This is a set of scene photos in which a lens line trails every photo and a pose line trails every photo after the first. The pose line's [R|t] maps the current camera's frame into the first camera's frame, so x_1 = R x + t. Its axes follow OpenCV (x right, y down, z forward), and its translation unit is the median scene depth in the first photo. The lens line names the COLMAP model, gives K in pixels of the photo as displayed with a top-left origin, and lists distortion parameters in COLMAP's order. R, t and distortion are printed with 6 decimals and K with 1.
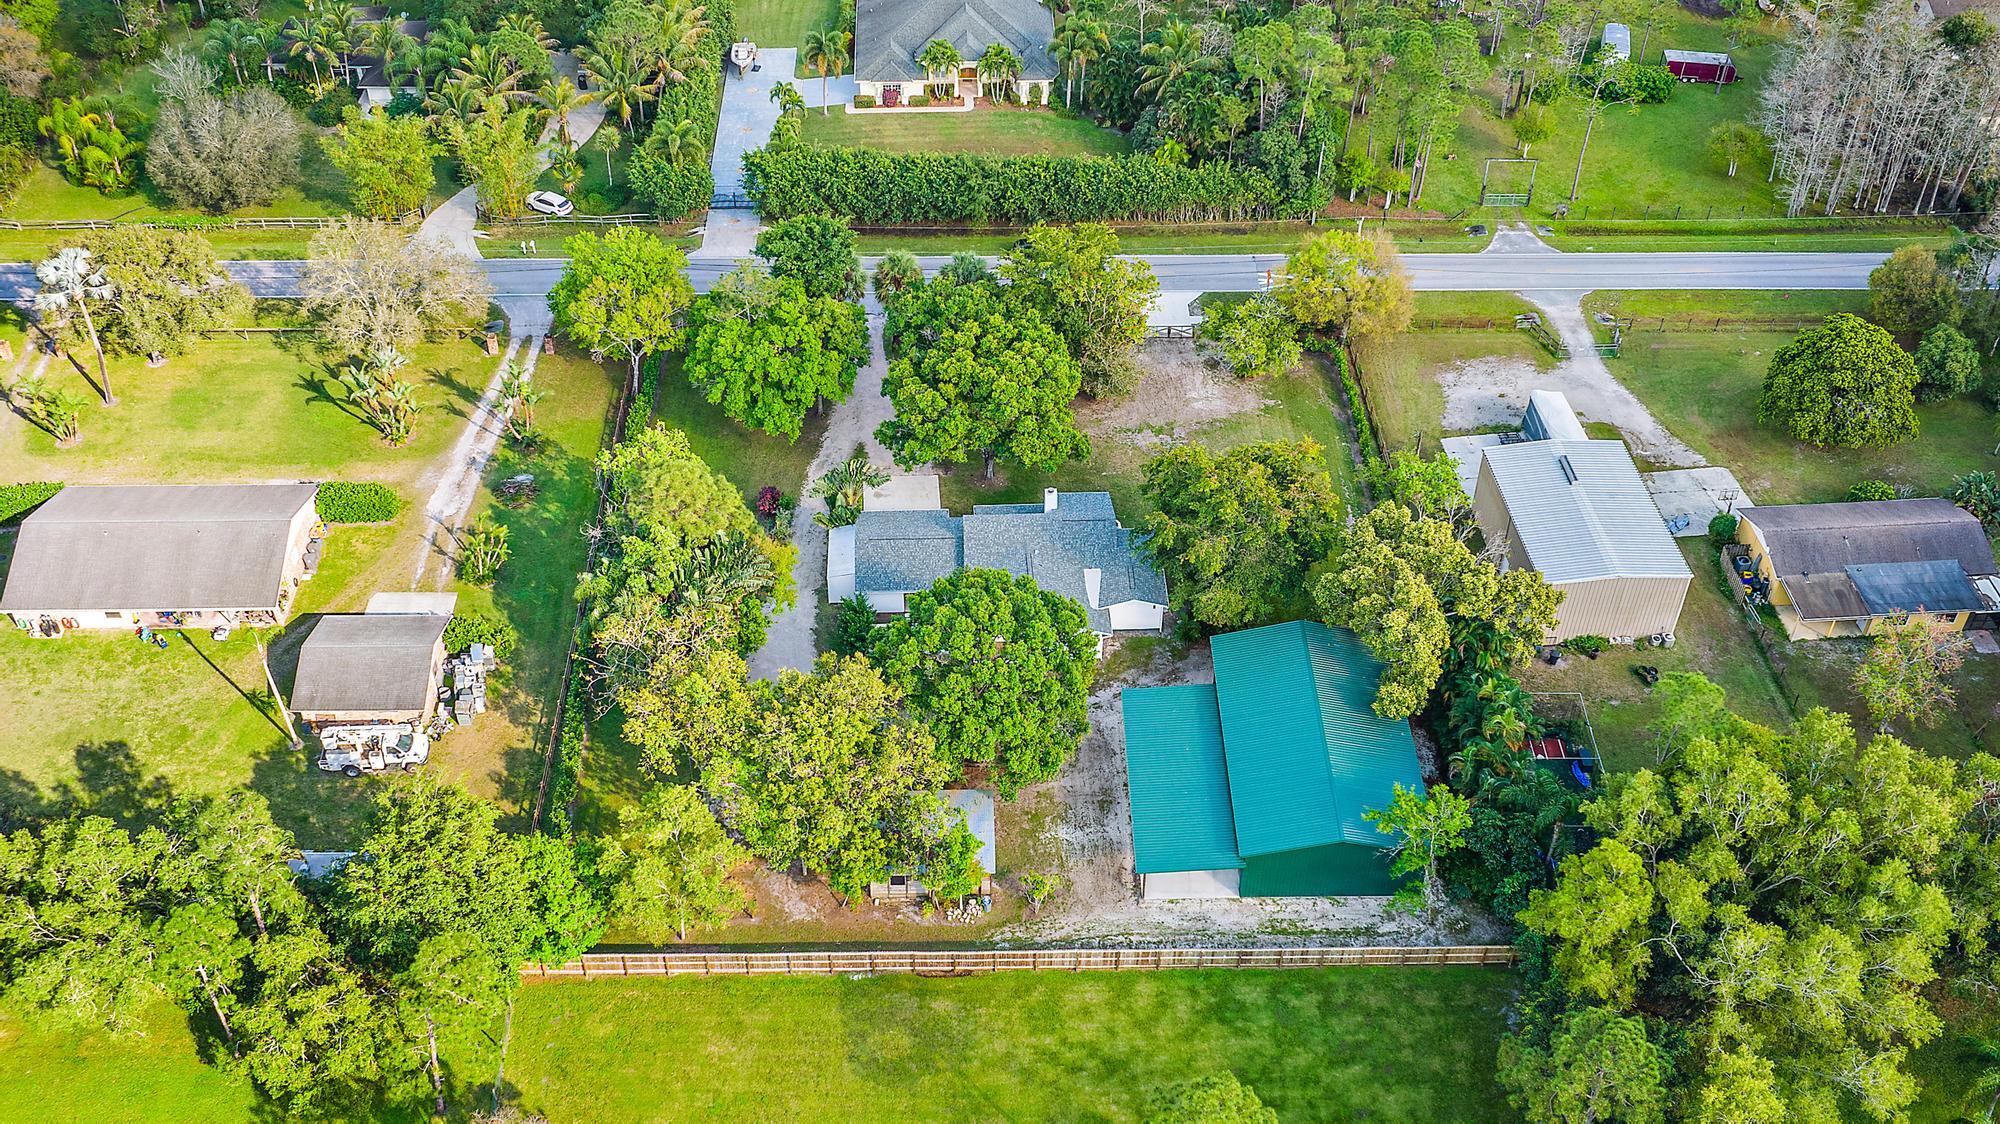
lens RADIAL K [[1834.1, 0, 1020.7], [0, 1834.1, 559.4], [0, 0, 1]] dist [-0.029411, 0.000000]
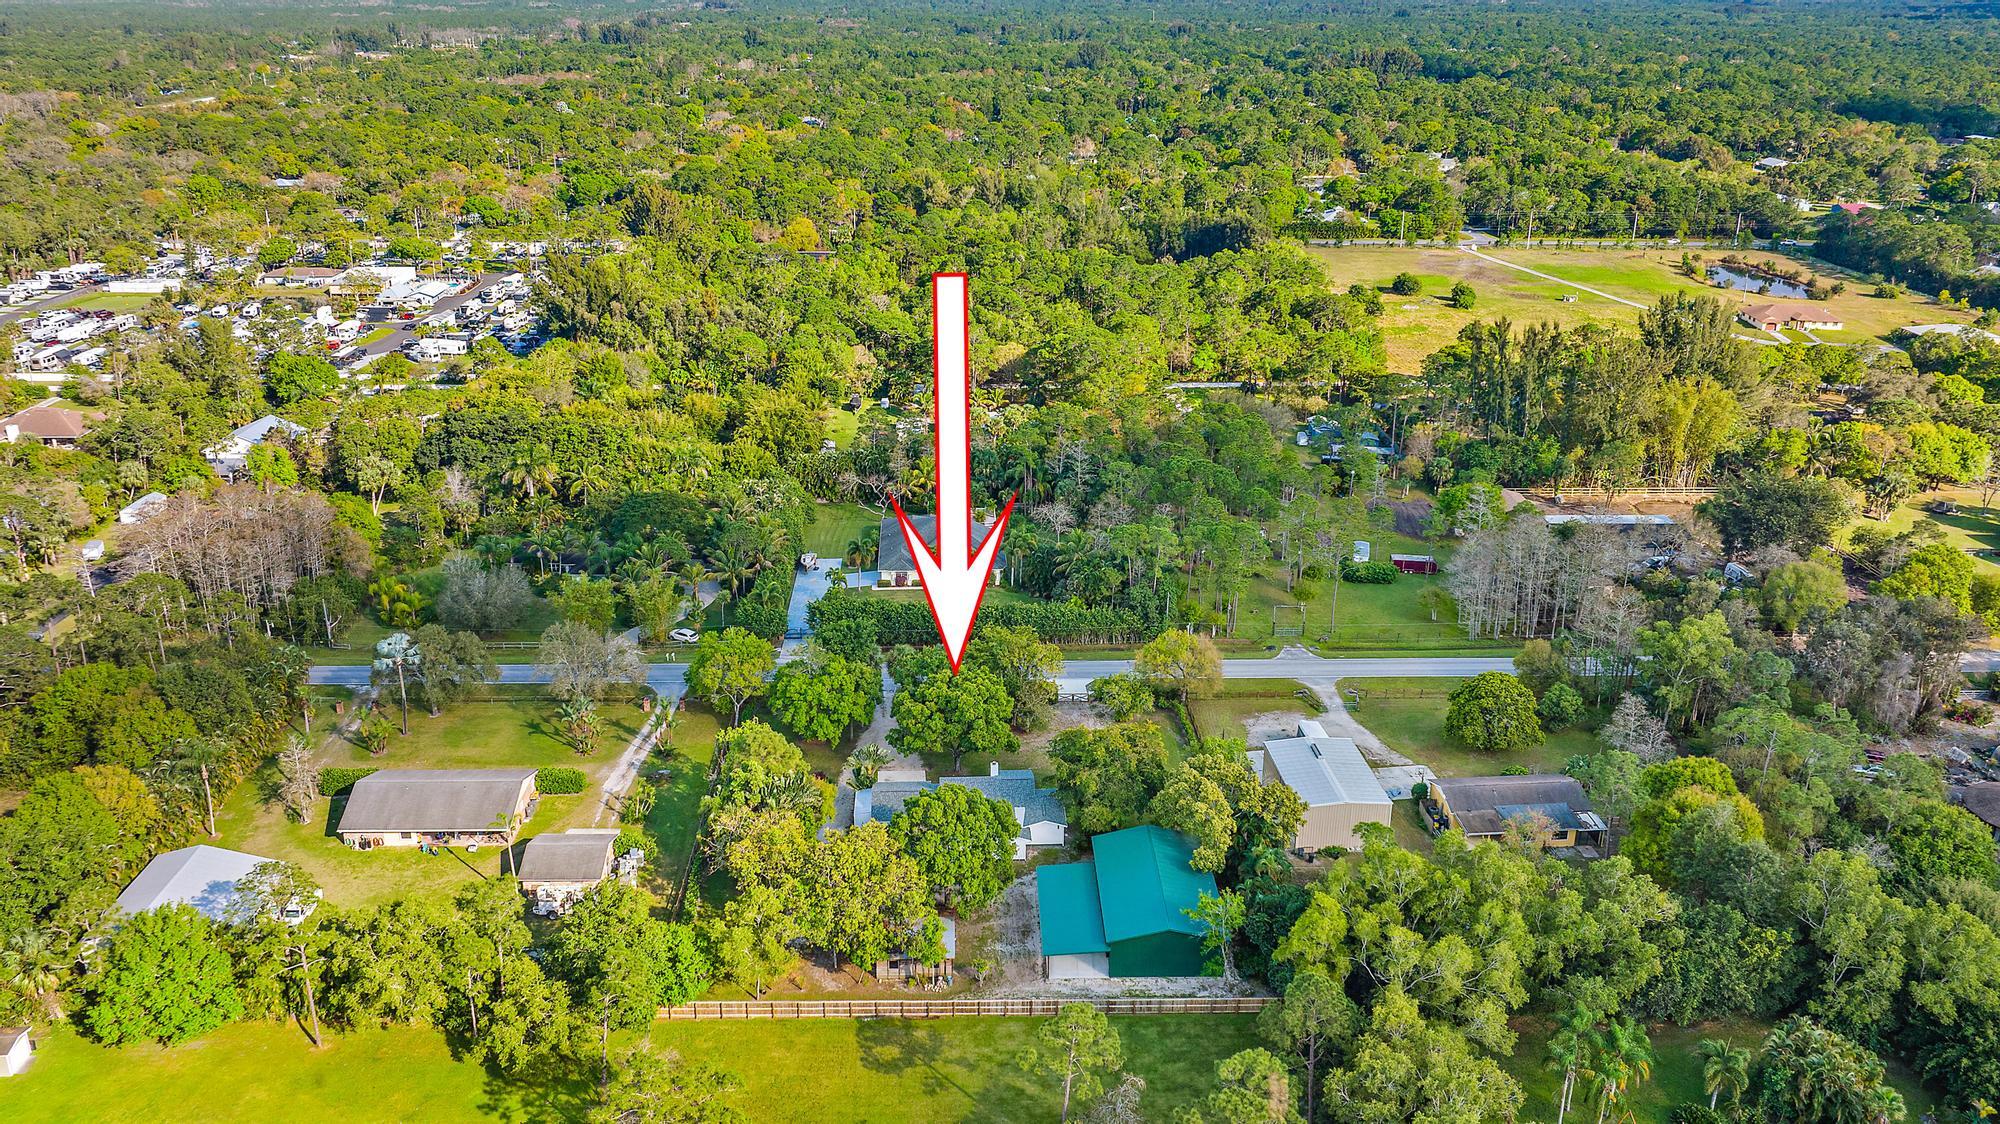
lens RADIAL K [[1426.2, 0, 982.1], [0, 1426.2, 565.1], [0, 0, 1]] dist [-0.030804, 0.011359]
pose [[0.999904, -0.004281, -0.013159, 0.022816], [-0.000515, 0.938770, -0.344545, 0.228102], [0.013829, 0.344519, 0.938678, -0.233724]]
